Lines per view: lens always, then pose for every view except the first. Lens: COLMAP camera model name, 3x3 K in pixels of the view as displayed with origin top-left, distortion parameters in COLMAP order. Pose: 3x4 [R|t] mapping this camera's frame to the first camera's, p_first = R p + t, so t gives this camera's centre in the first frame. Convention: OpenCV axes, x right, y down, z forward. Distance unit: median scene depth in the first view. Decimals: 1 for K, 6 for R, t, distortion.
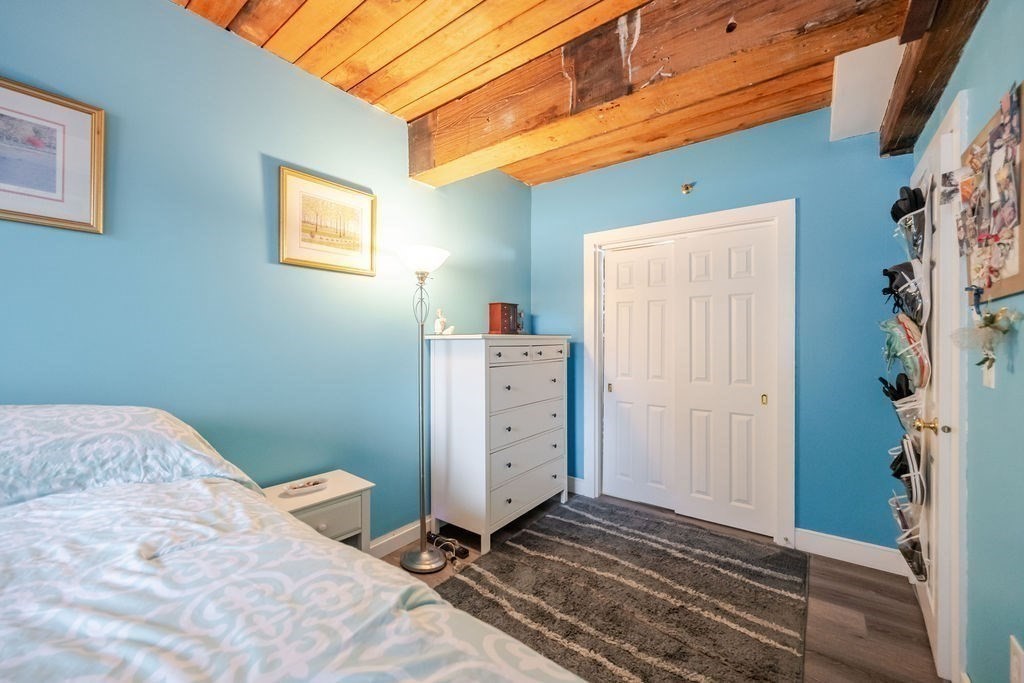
lens RADIAL K [[414.5, 0, 511.2], [0, 414.5, 339.7], [0, 0, 1]] dist [-0.002596, -0.000479]
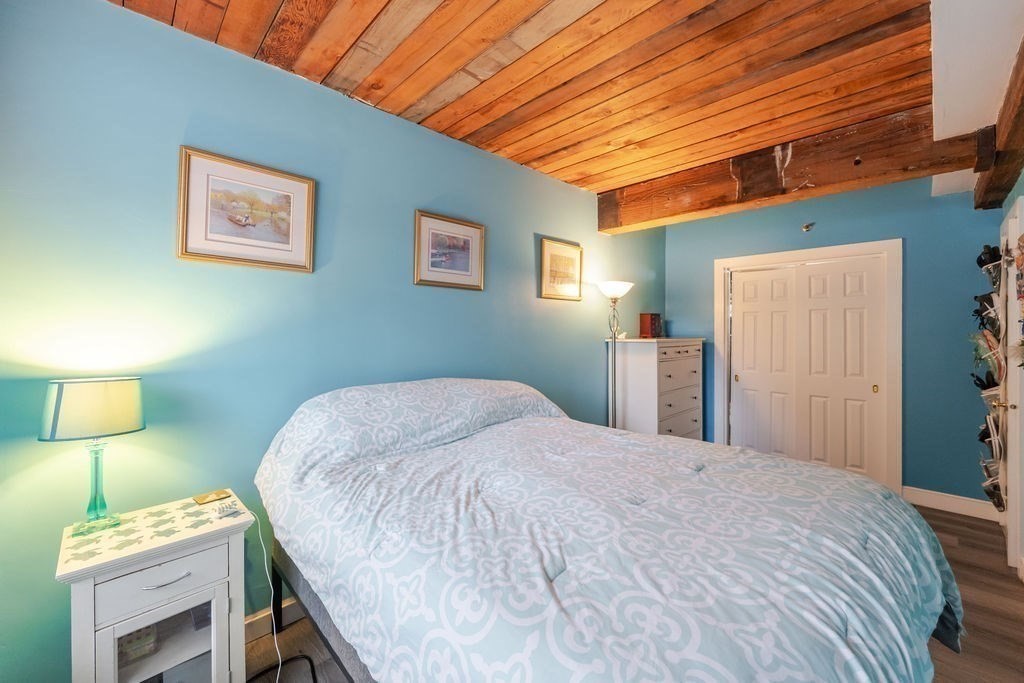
lens RADIAL K [[414.5, 0, 496.5], [0, 414.5, 329.5], [0, 0, 1]] dist [-0.002596, -0.000479]
pose [[0.984484, -0.000623, -0.175475, -0.487370], [0.000382, 0.999999, -0.001407, -0.060915], [0.175476, 0.001319, 0.984483, -0.716821]]
